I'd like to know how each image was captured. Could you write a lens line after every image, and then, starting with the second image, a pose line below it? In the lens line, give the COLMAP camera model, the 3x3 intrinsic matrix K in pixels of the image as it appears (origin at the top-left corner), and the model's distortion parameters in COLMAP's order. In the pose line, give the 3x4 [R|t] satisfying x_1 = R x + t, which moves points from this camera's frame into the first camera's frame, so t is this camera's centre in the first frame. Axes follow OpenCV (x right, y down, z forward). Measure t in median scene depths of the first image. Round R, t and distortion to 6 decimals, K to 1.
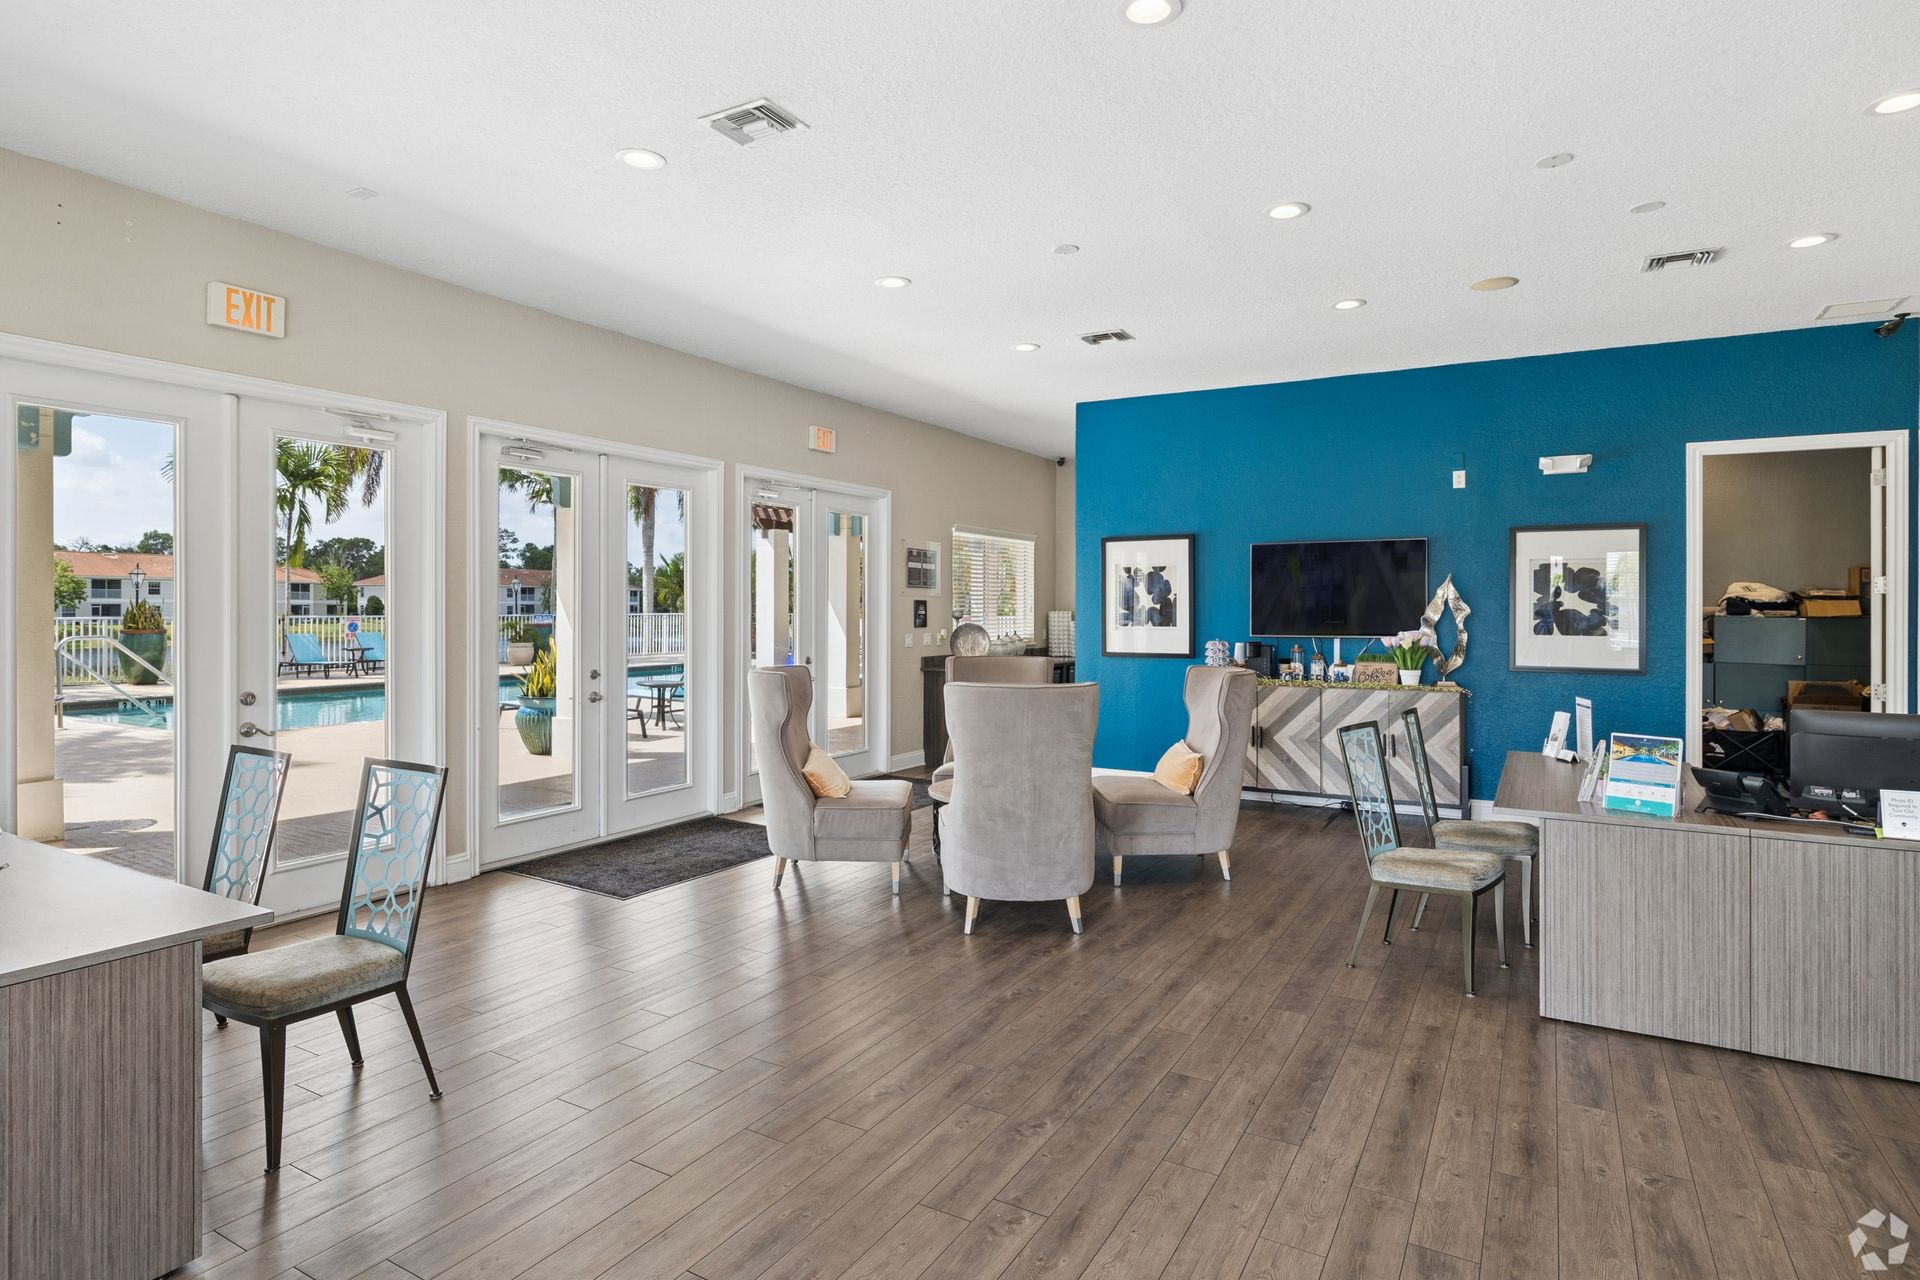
lens RADIAL K [[1032.3, 0, 957.7], [0, 1032.3, 610.7], [0, 0, 1]] dist [-0.000518, 0.000981]
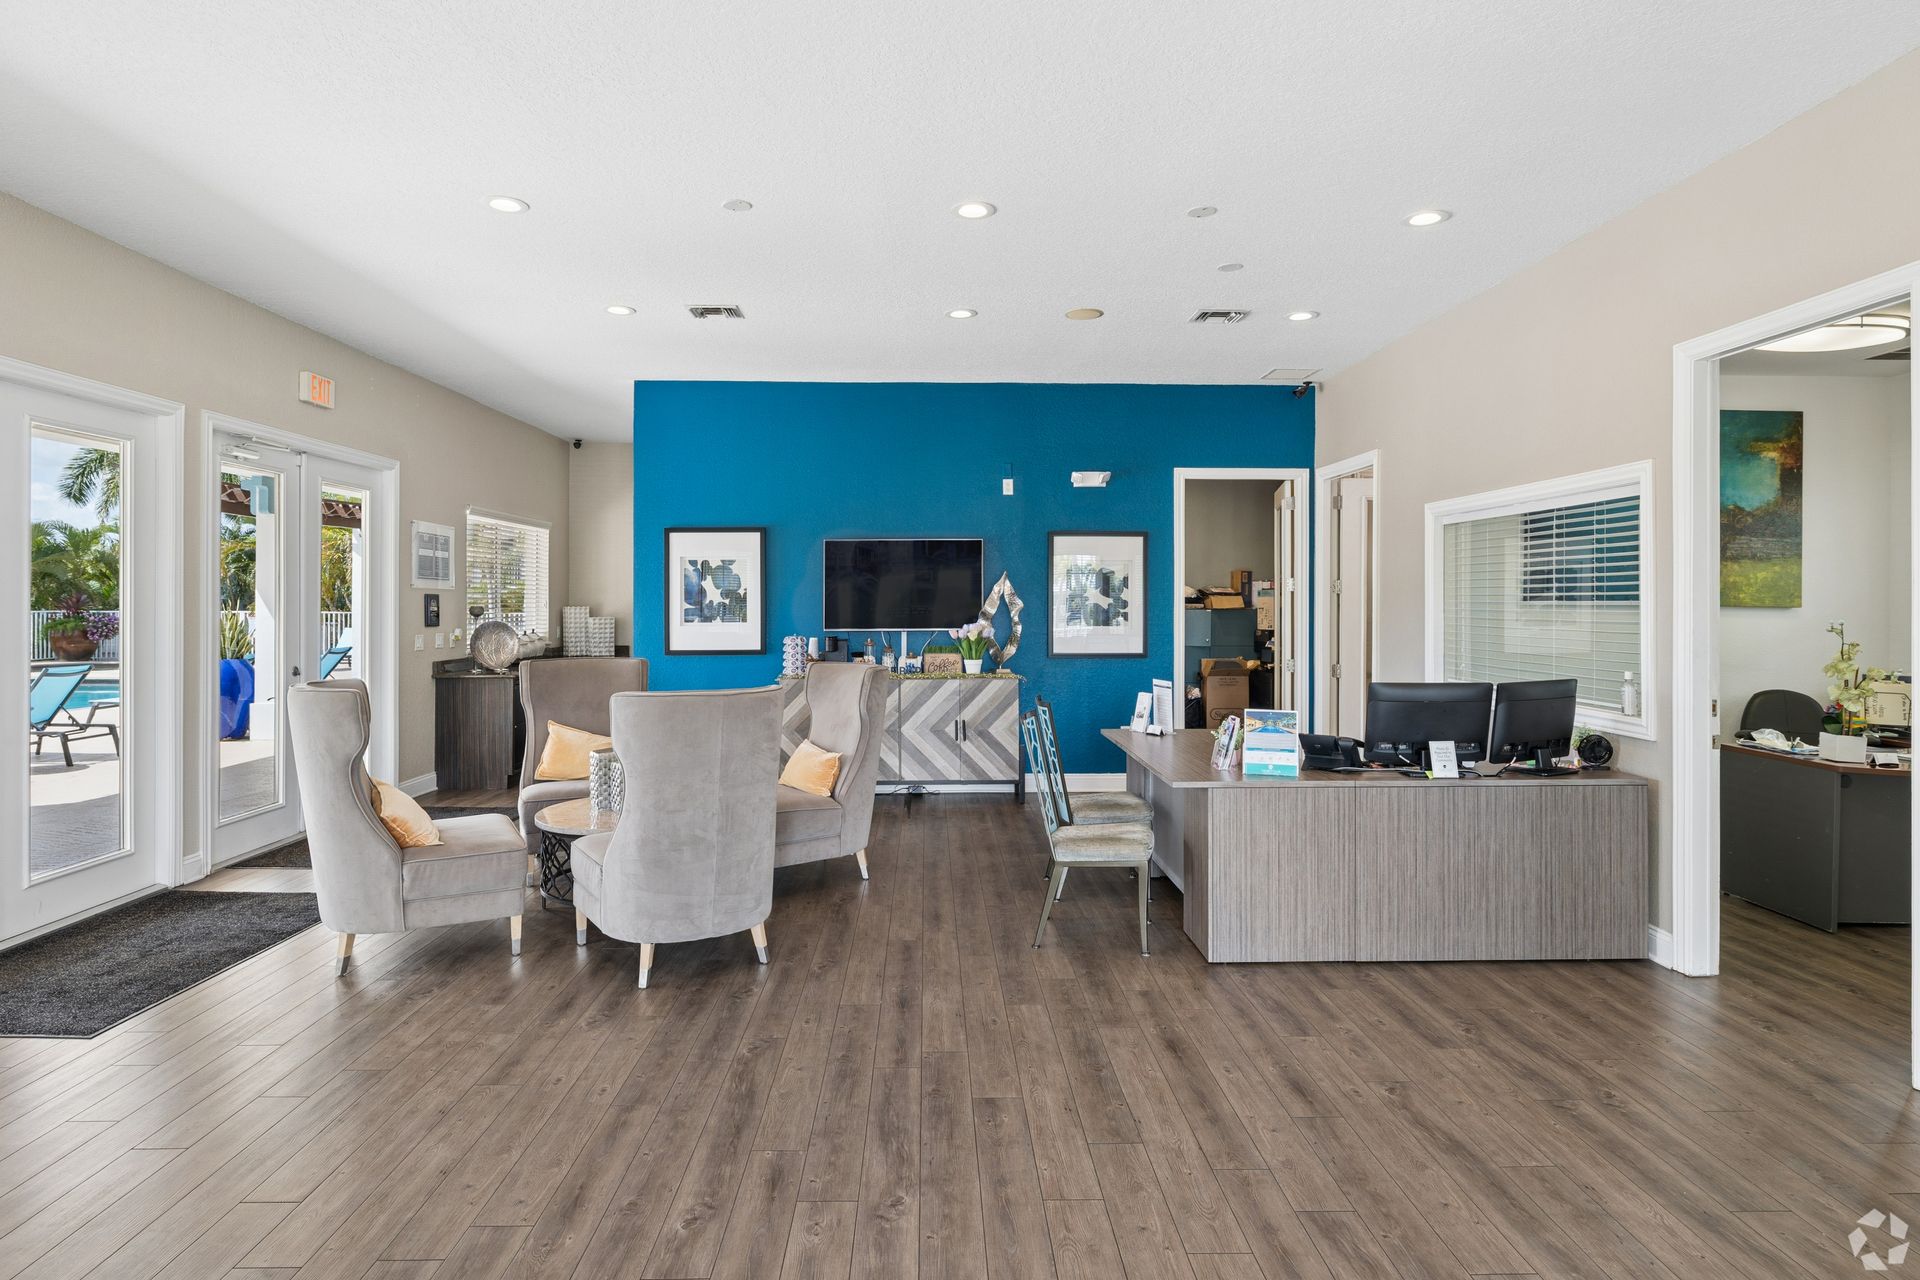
lens RADIAL K [[1007.5, 0, 951.0], [0, 1007.5, 603.2], [0, 0, 1]] dist [-0.002154, 0.000820]
pose [[0.855279, -0.002194, 0.518162, -0.178910], [0.003168, 0.999994, -0.000994, -0.001232], [-0.518157, 0.002492, 0.855282, 0.142583]]
